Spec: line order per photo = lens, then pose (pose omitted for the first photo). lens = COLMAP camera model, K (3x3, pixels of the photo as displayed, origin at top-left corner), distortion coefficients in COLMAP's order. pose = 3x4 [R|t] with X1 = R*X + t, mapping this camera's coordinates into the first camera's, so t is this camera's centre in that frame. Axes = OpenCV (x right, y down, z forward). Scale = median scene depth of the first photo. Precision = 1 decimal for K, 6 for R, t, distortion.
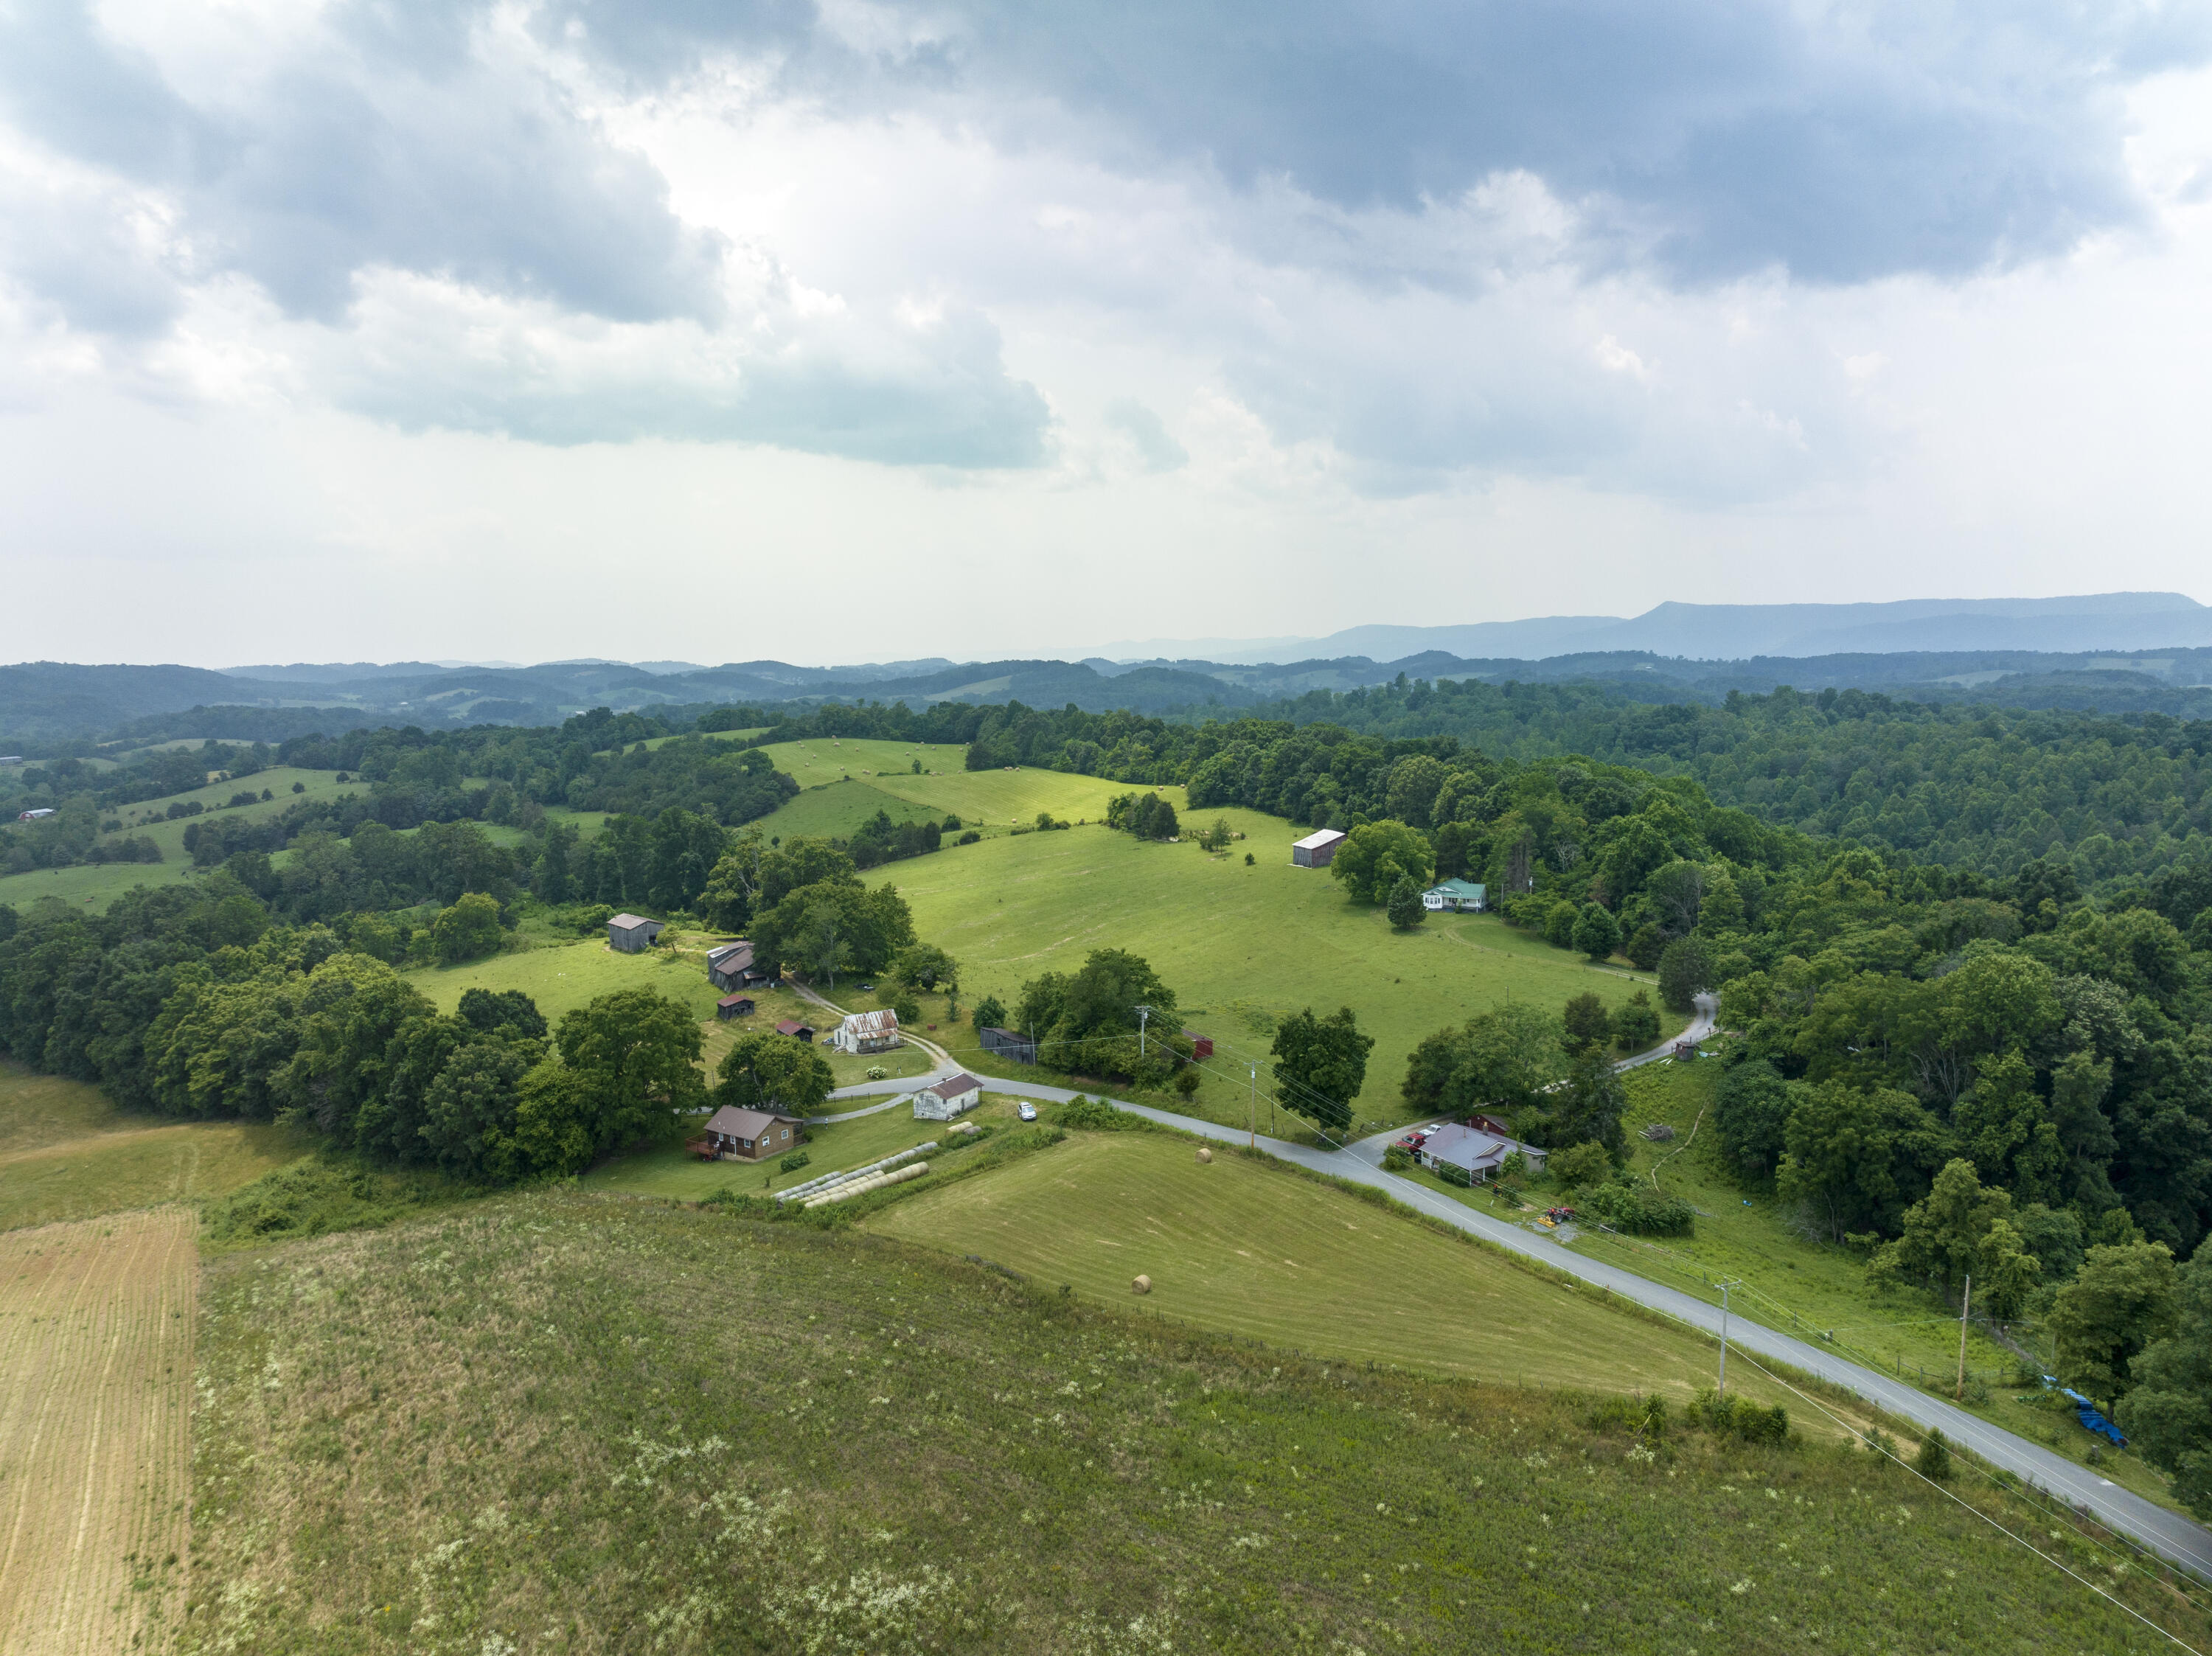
lens RADIAL K [[1557.6, 0, 1119.8], [0, 1557.6, 819.7], [0, 0, 1]] dist [-0.043538, 0.008987]
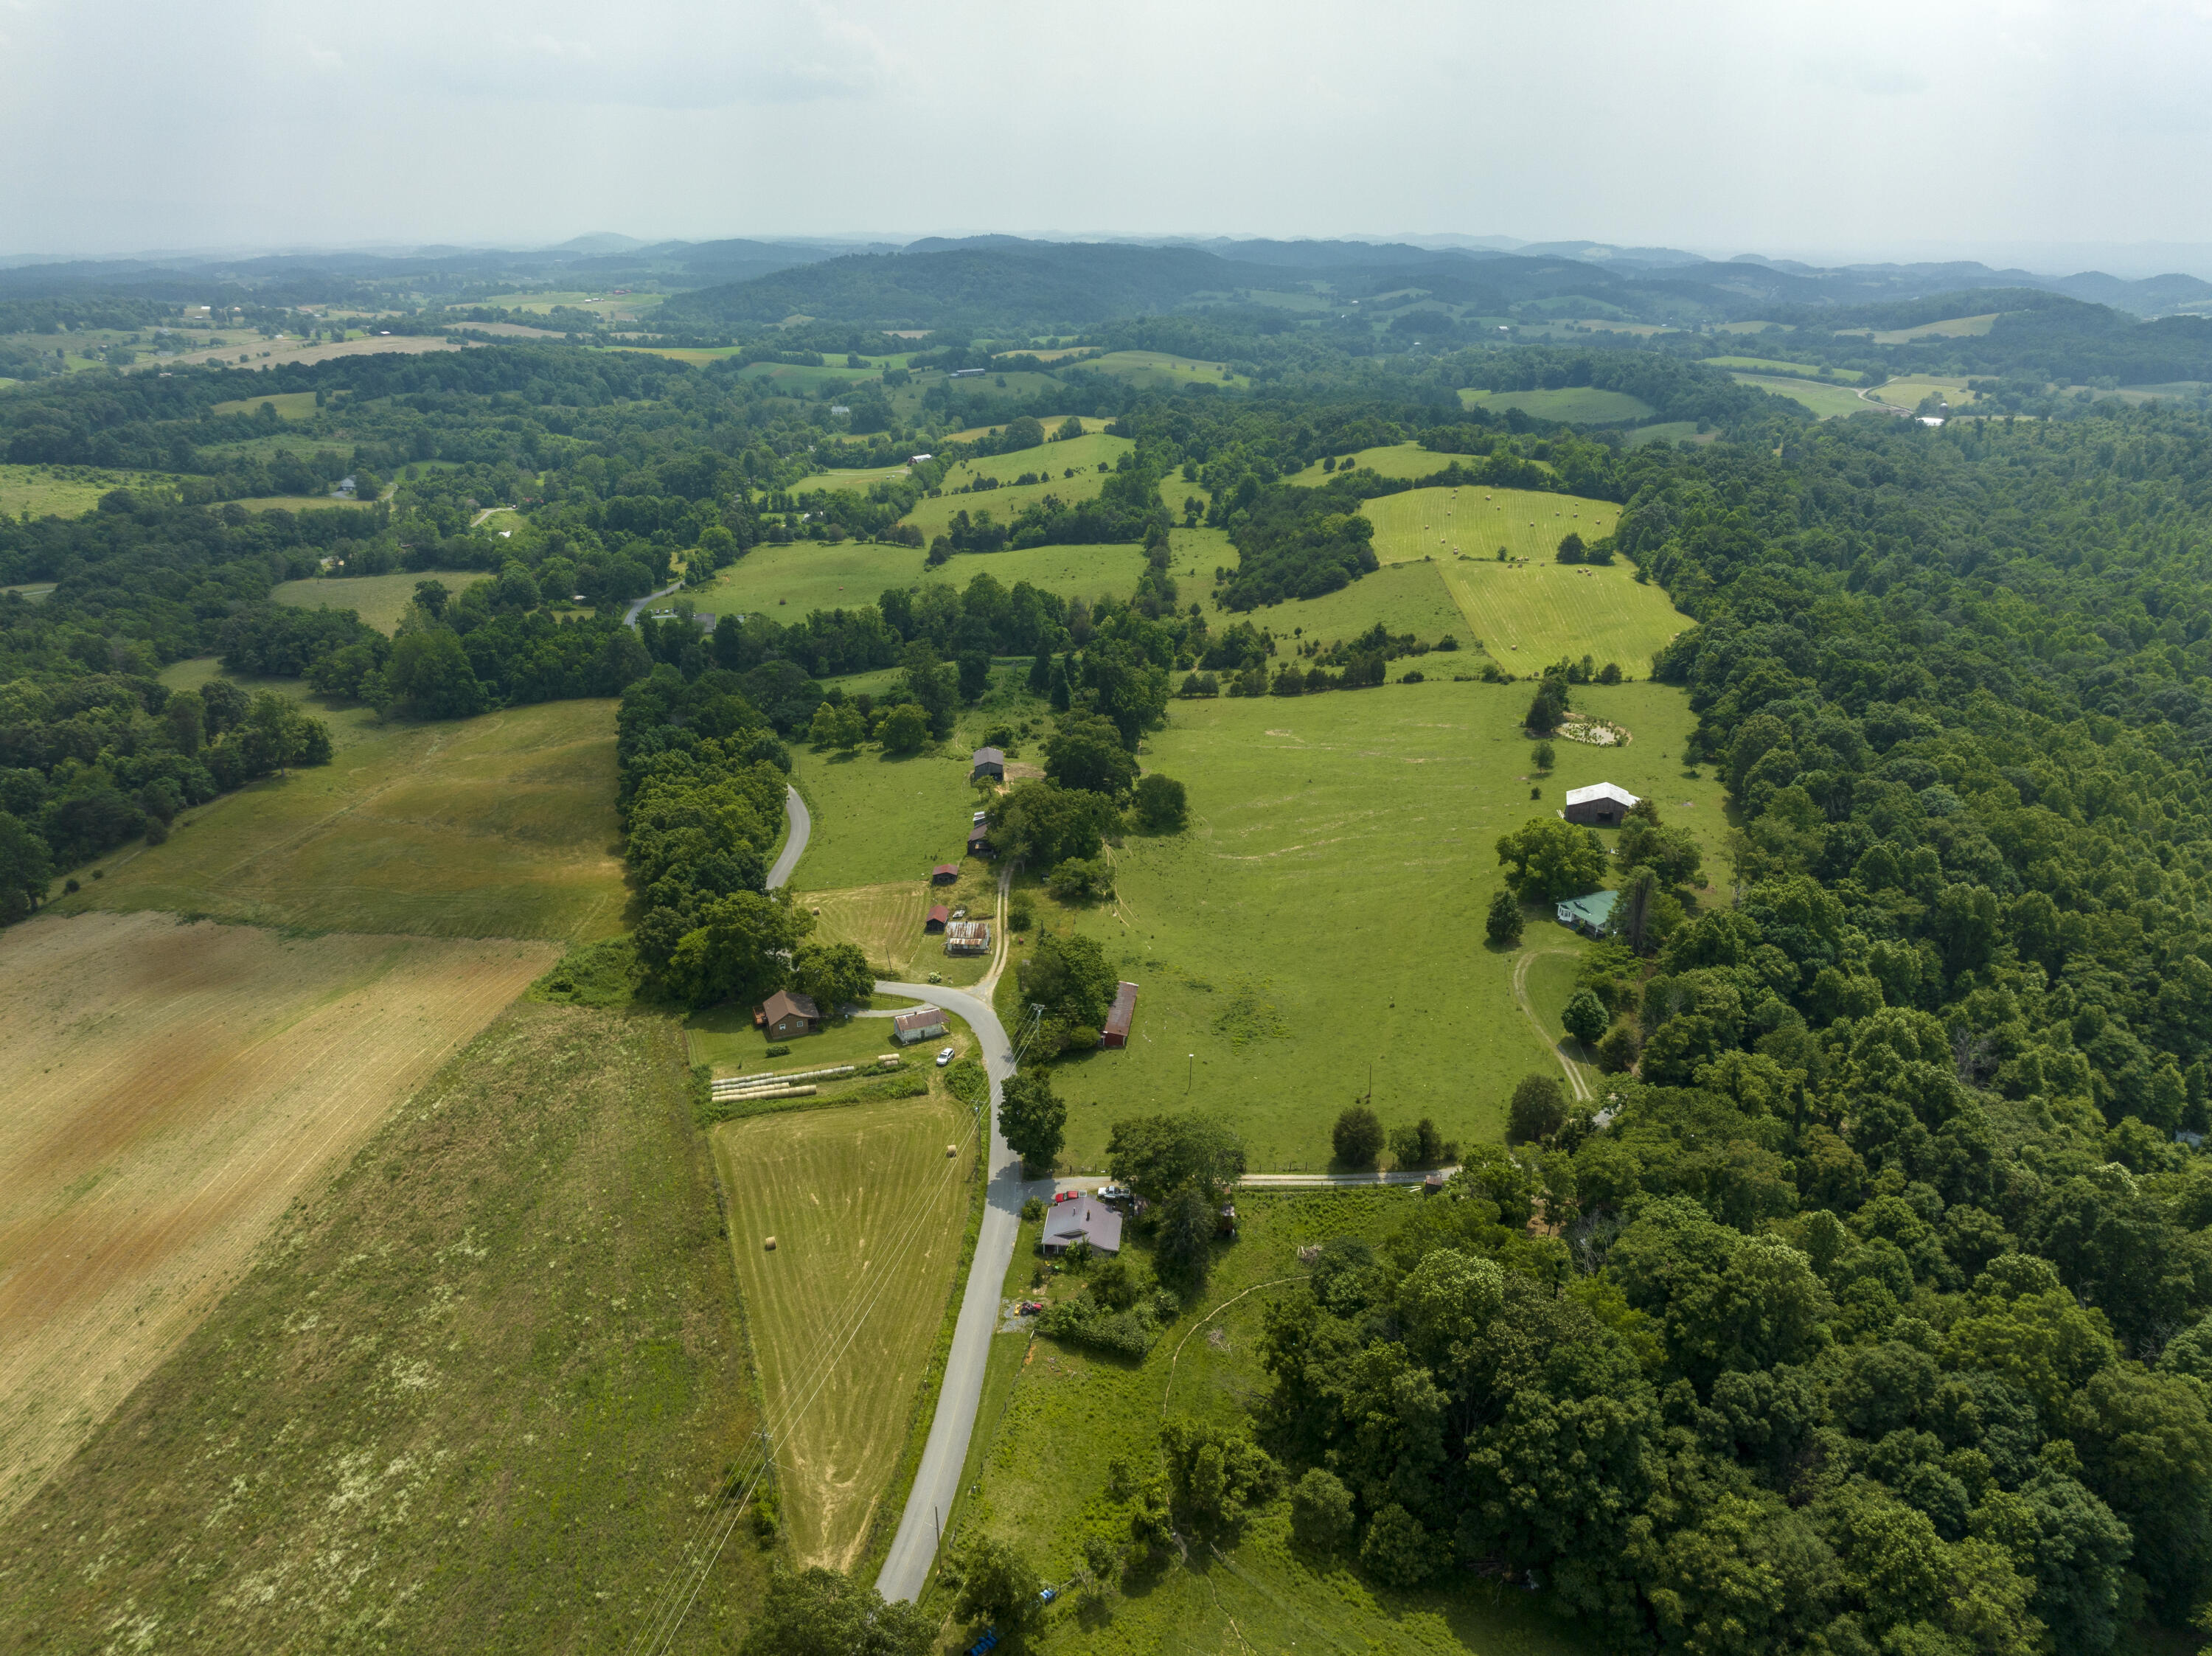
lens RADIAL K [[1557.6, 0, 1117.6], [0, 1557.6, 818.6], [0, 0, 1]] dist [-0.043538, 0.008987]
pose [[0.815844, 0.229279, -0.530876, 0.369069], [-0.084589, 0.955481, 0.282665, -0.203857], [0.572051, -0.185705, 0.798919, 0.023656]]
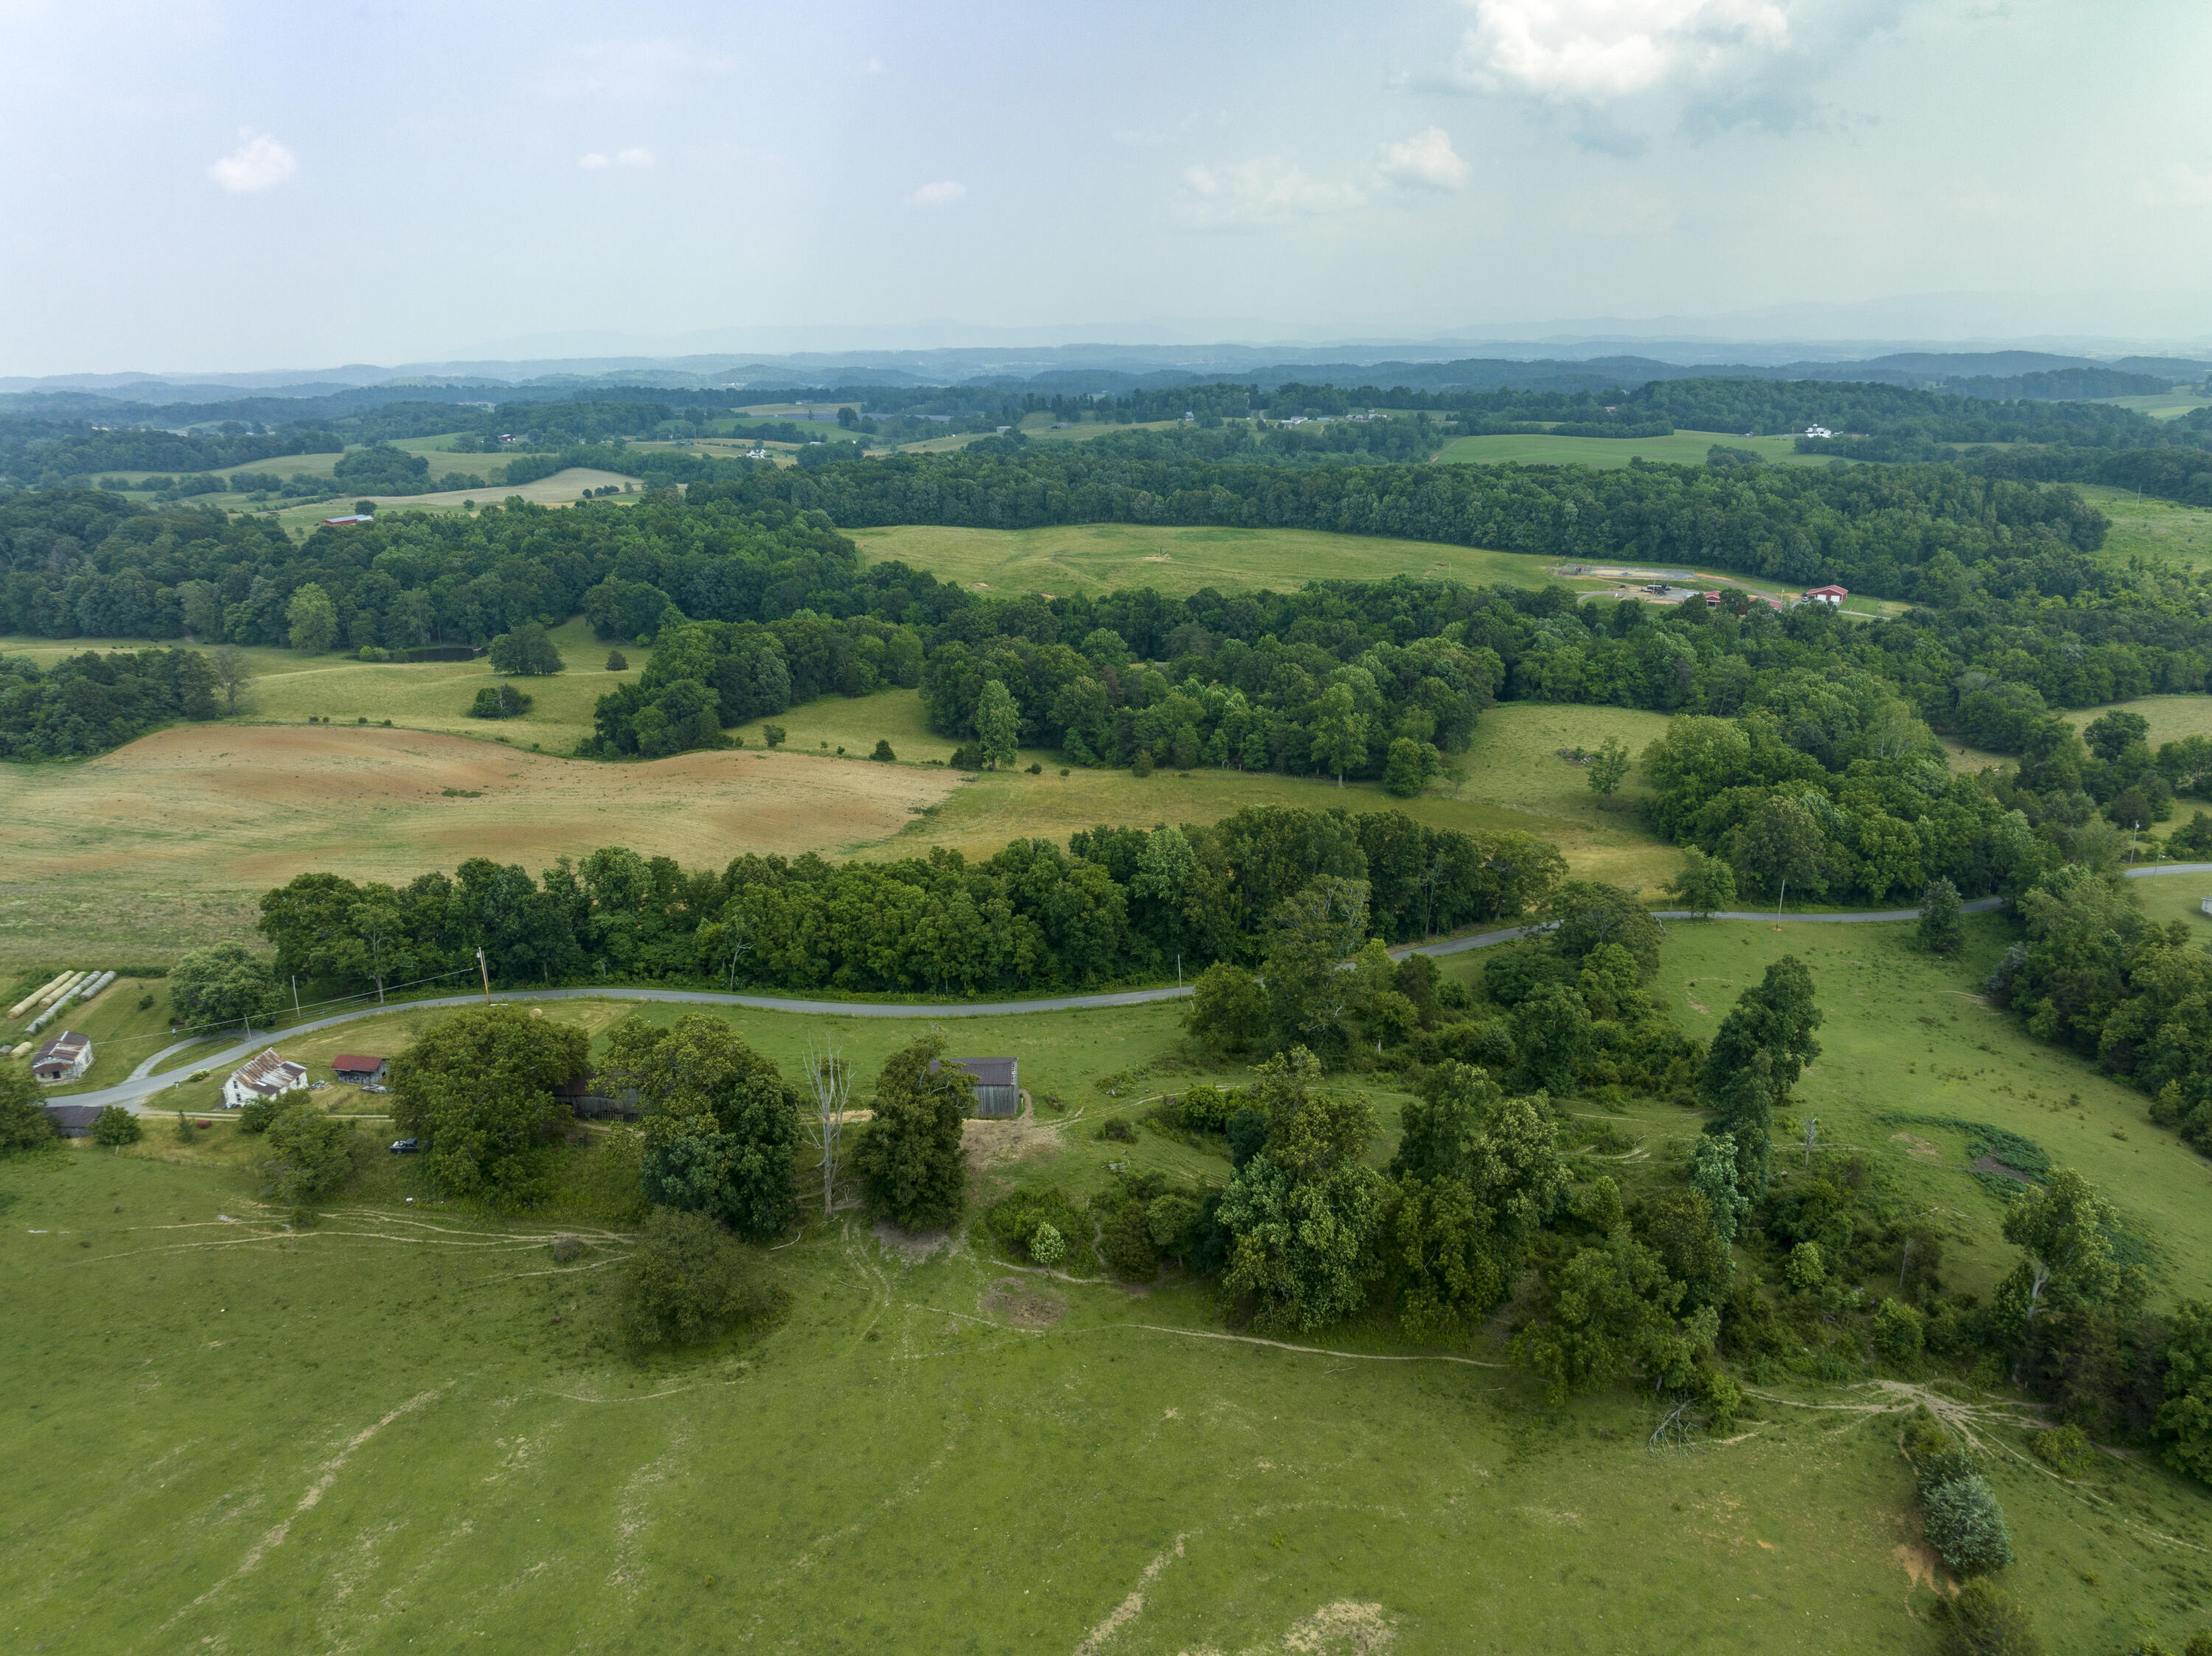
lens RADIAL K [[1557.6, 0, 1117.5], [0, 1557.6, 825.1], [0, 0, 1]] dist [-0.043538, 0.008987]
pose [[-0.664556, 0.257609, -0.701429, 0.053945], [-0.051940, 0.920500, 0.387275, -0.218419], [0.745432, 0.293798, -0.598343, 1.107031]]
